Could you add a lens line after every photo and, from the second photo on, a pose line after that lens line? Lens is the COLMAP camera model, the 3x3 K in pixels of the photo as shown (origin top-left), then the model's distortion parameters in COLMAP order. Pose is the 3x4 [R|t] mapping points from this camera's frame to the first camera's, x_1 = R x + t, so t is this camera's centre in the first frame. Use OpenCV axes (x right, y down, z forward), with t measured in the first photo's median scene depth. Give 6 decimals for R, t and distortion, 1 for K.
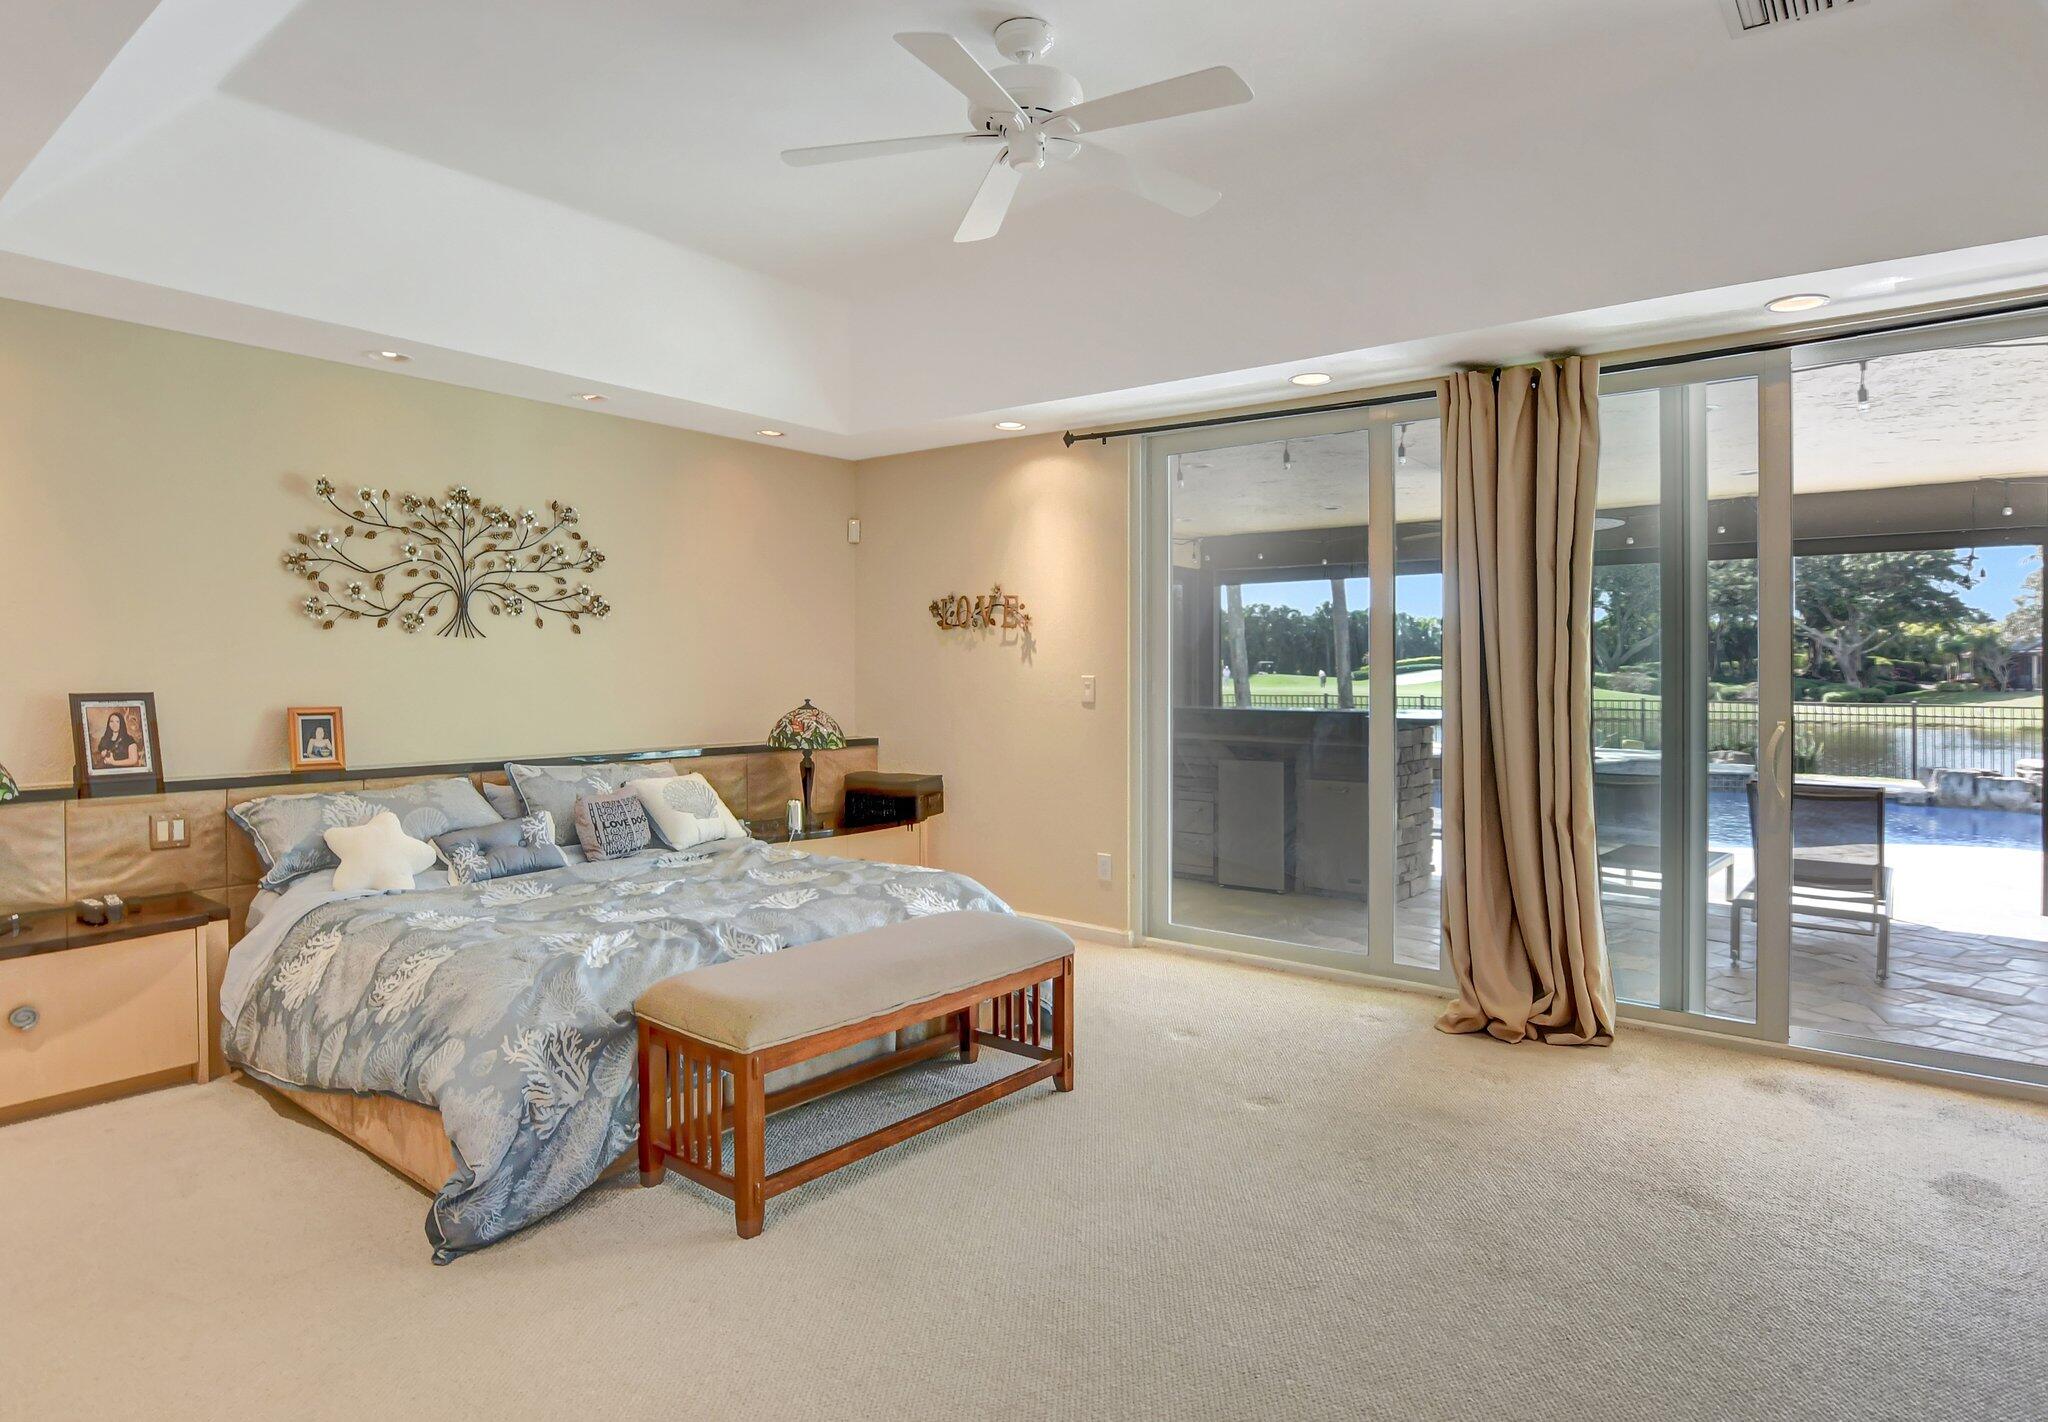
lens RADIAL K [[1167.4, 0, 1033.3], [0, 1167.4, 695.5], [0, 0, 1]] dist [-0.031932, -0.000891]
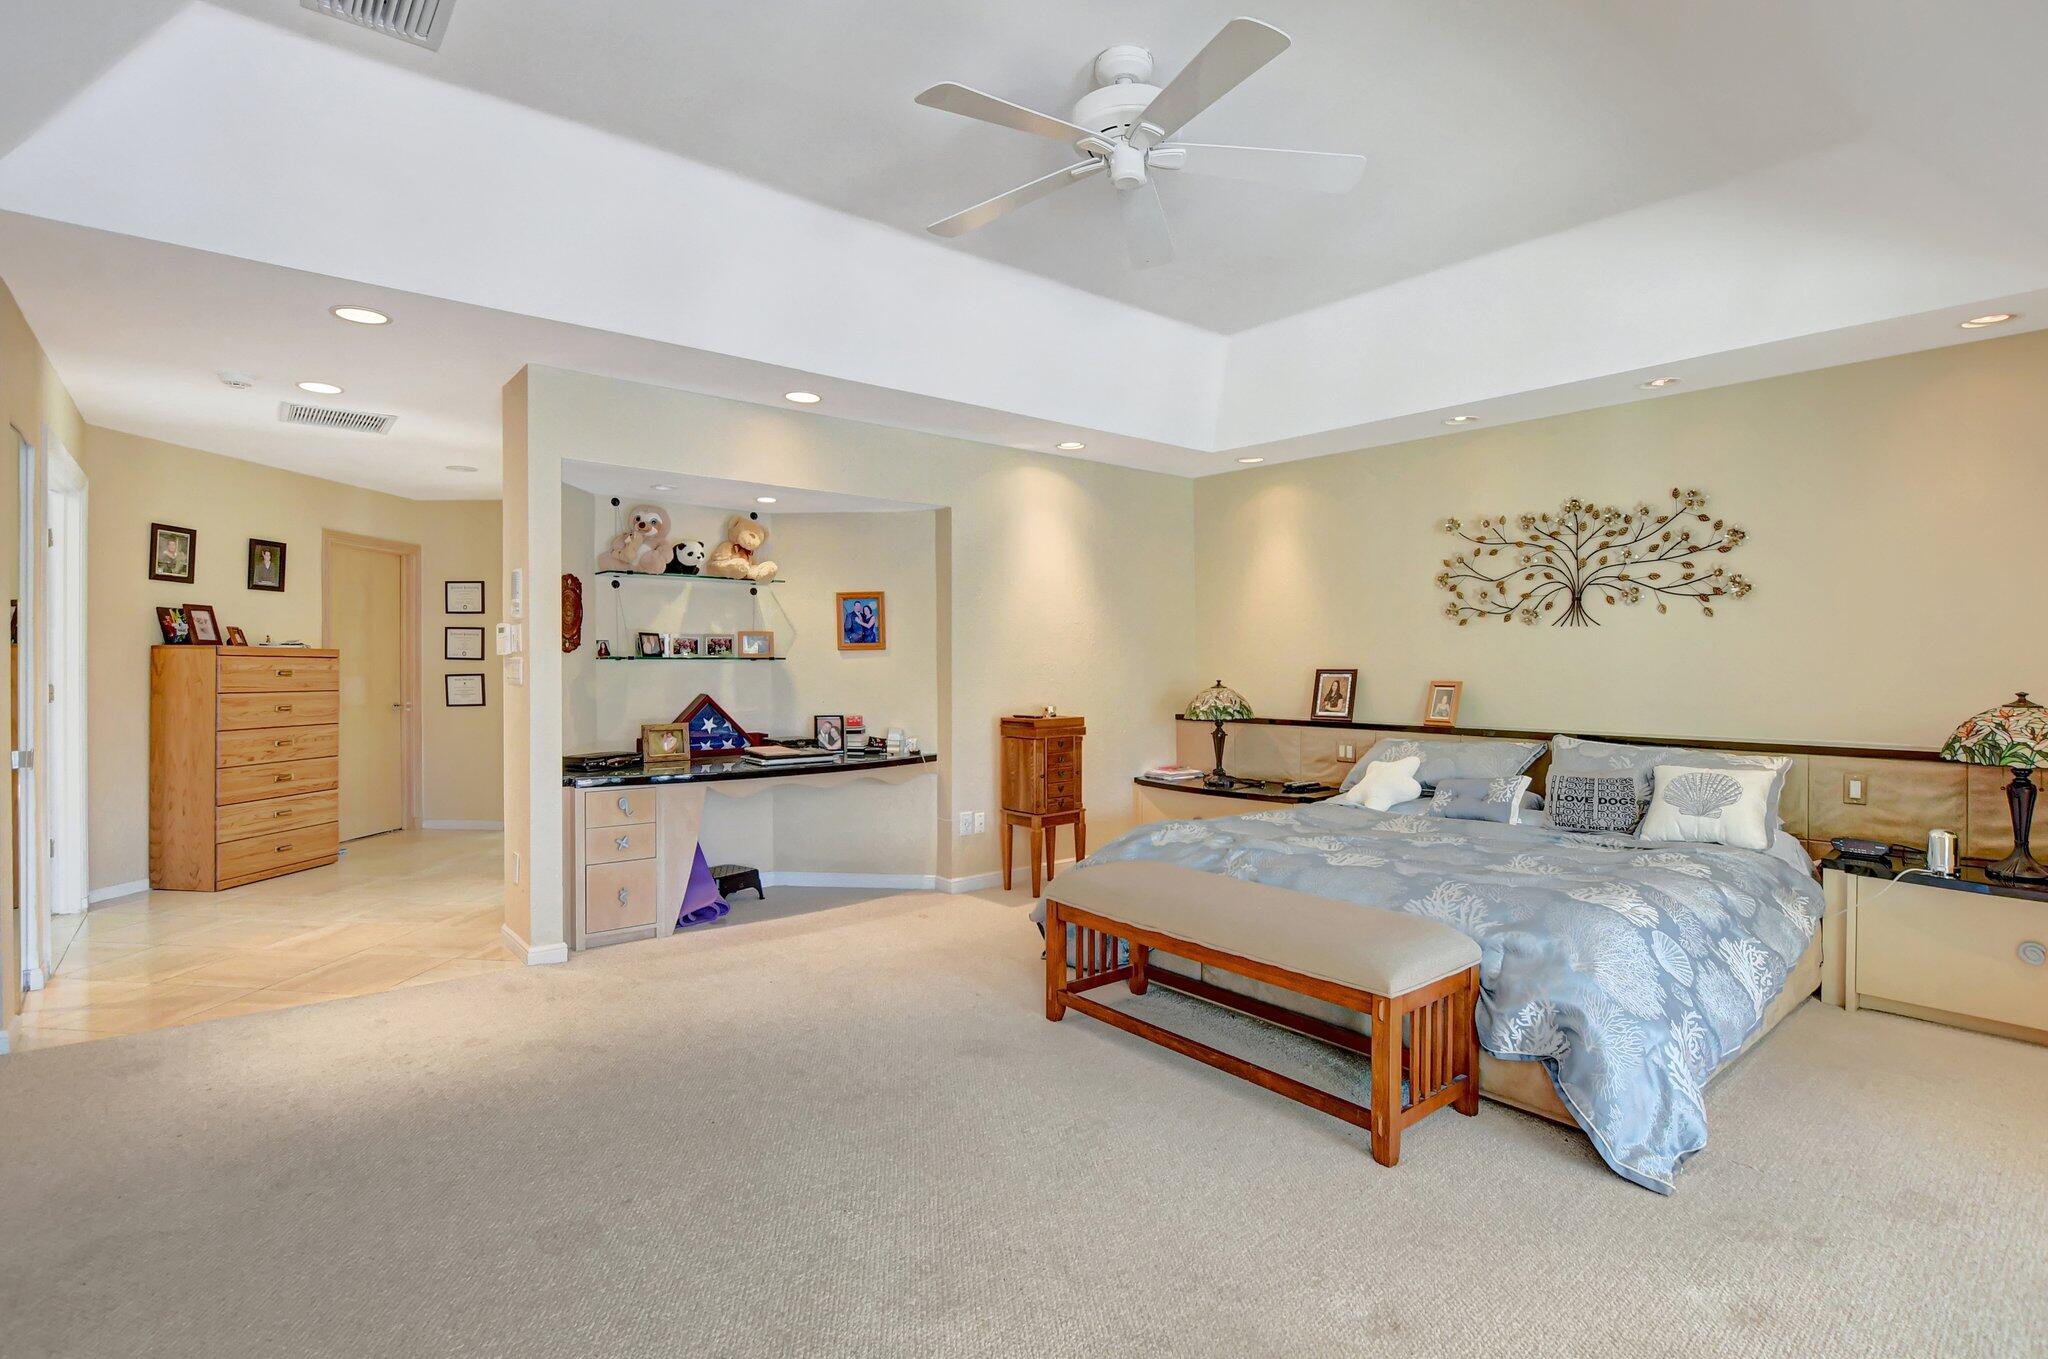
lens RADIAL K [[916.8, 0, 1036.5], [0, 916.8, 673.1], [0, 0, 1]] dist [-0.004915, -0.001228]
pose [[-0.168167, 0.017312, -0.985607, 0.534770], [-0.014124, 0.999701, 0.019970, -0.014322], [0.985657, 0.017279, -0.167872, 0.647647]]
